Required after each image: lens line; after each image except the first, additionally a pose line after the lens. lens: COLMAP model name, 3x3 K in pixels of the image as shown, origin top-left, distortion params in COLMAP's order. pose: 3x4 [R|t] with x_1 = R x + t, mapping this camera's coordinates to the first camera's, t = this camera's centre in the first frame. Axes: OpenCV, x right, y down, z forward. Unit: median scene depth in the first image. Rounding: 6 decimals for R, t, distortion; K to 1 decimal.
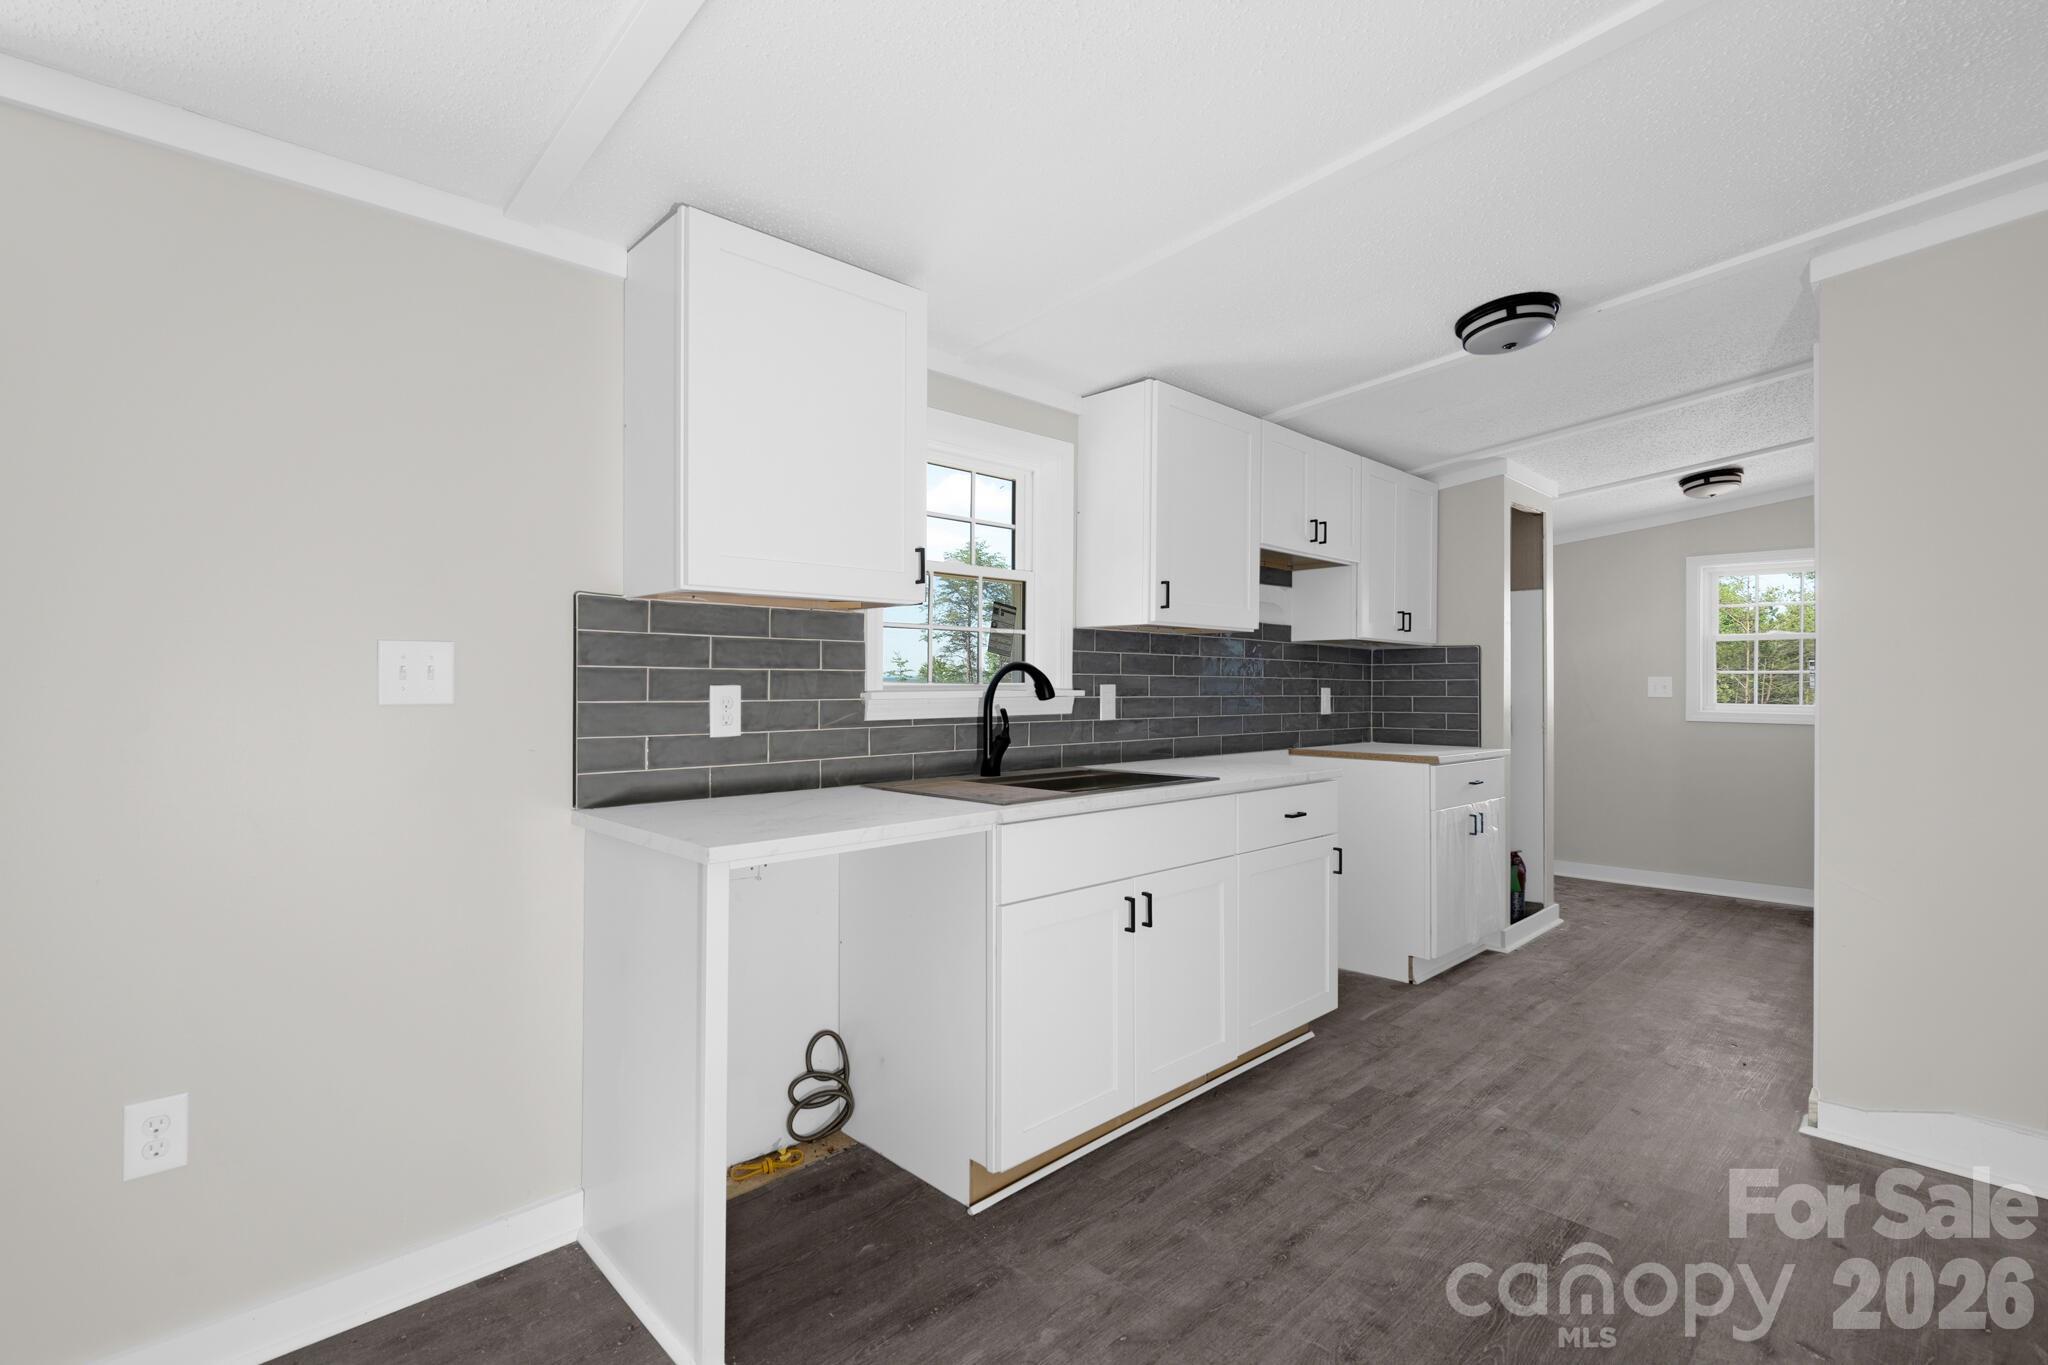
lens RADIAL K [[928.9, 0, 1024.5], [0, 928.9, 676.4], [0, 0, 1]] dist [-0.004358, 0.003420]
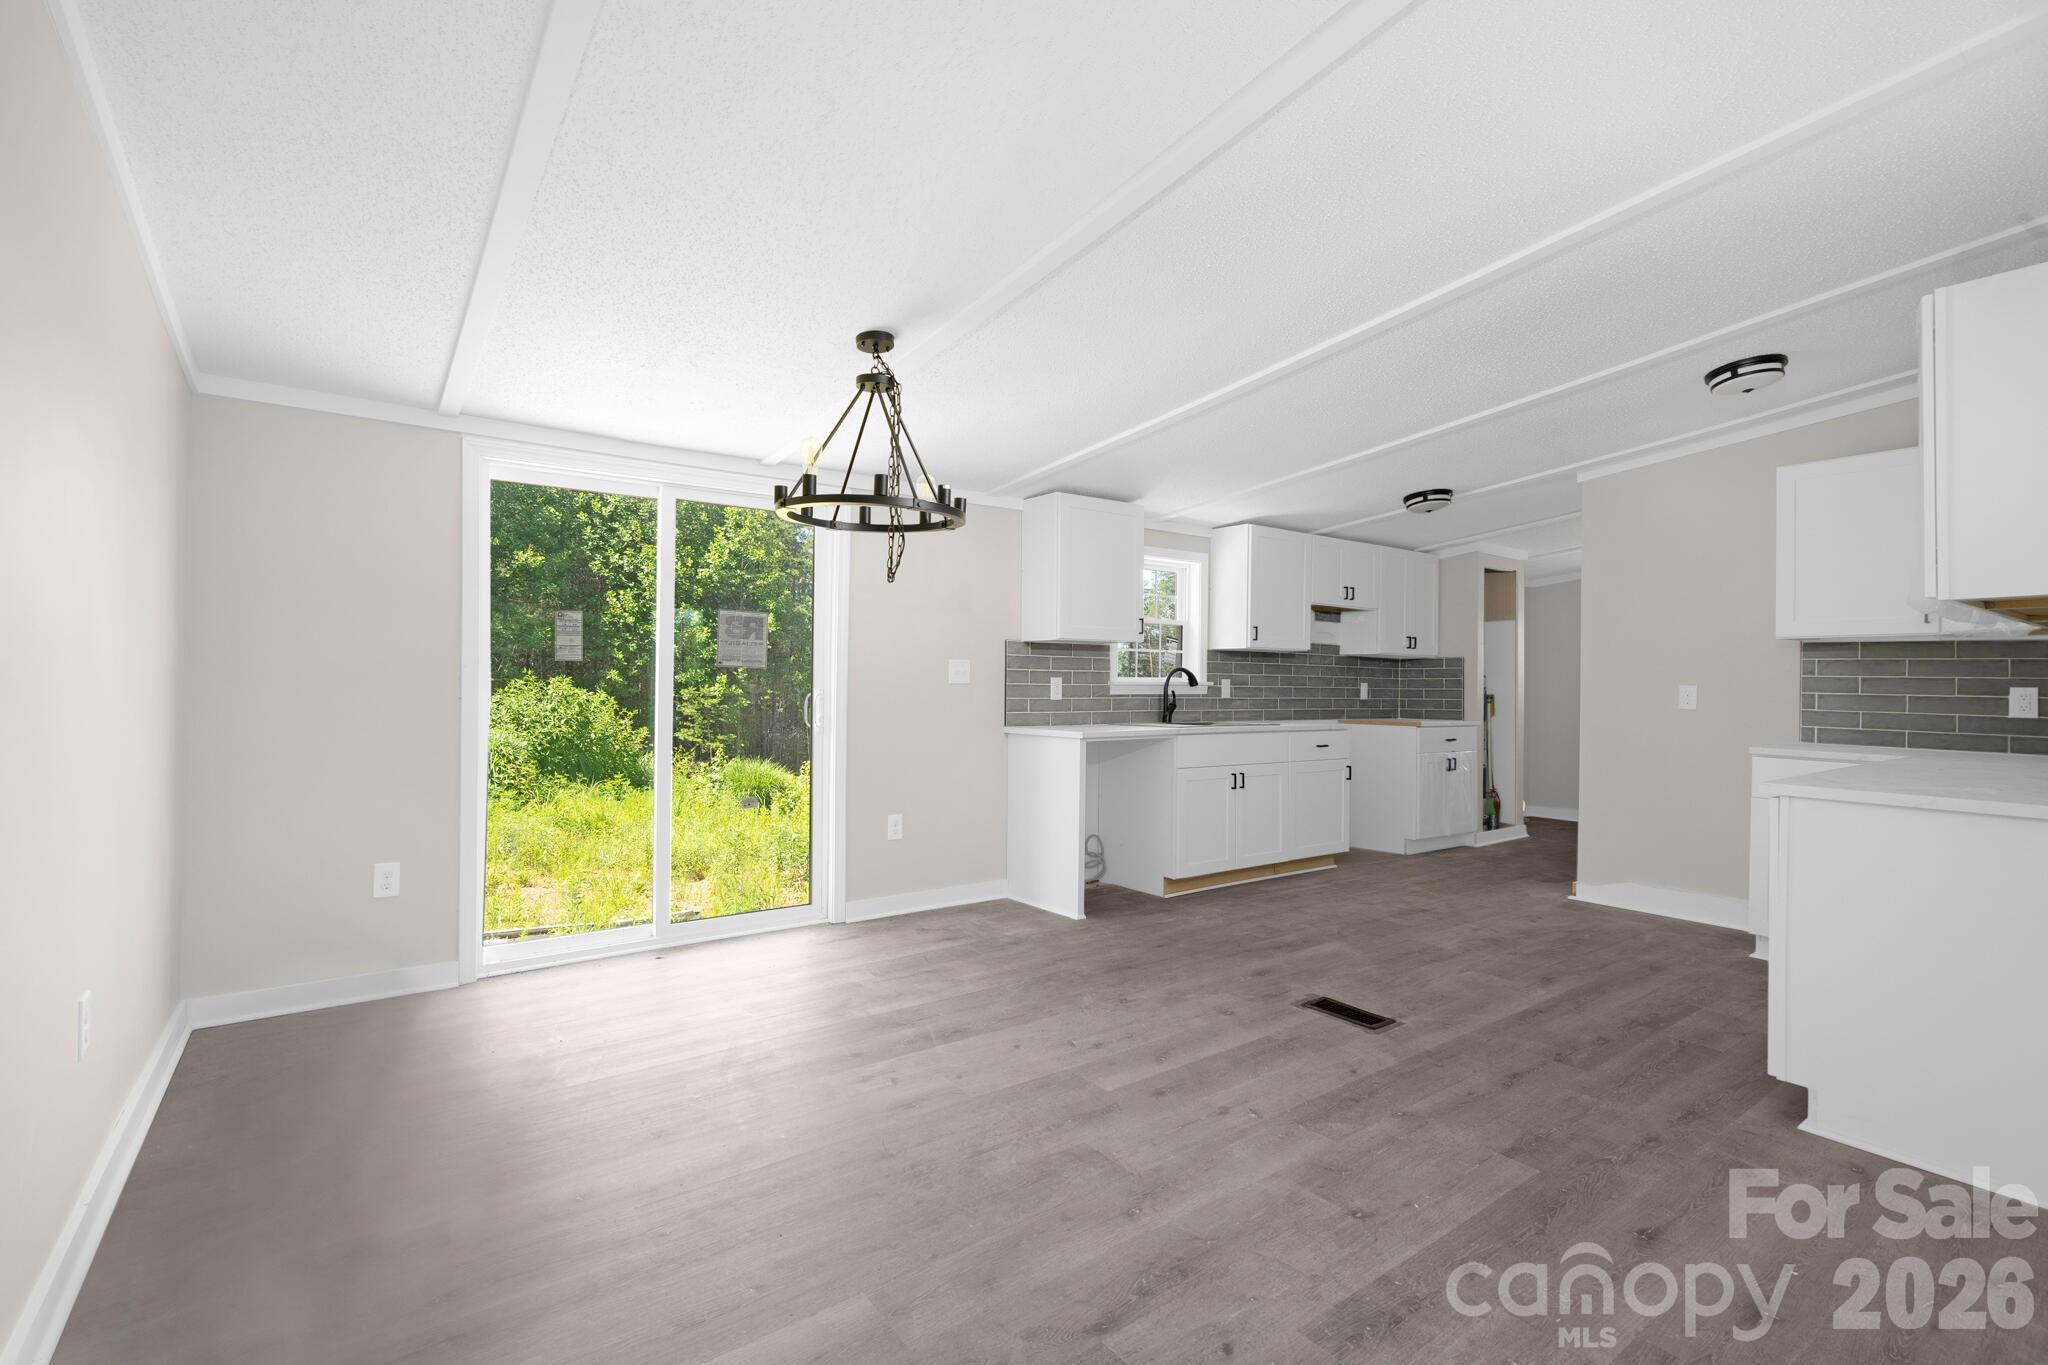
lens RADIAL K [[928.9, 0, 1027.8], [0, 928.9, 677.6], [0, 0, 1]] dist [-0.004358, 0.003420]
pose [[0.991426, 0.004989, -0.130576, -0.077677], [-0.004912, 0.999988, 0.000912, 0.007183], [0.130579, -0.000263, 0.991438, -1.144764]]
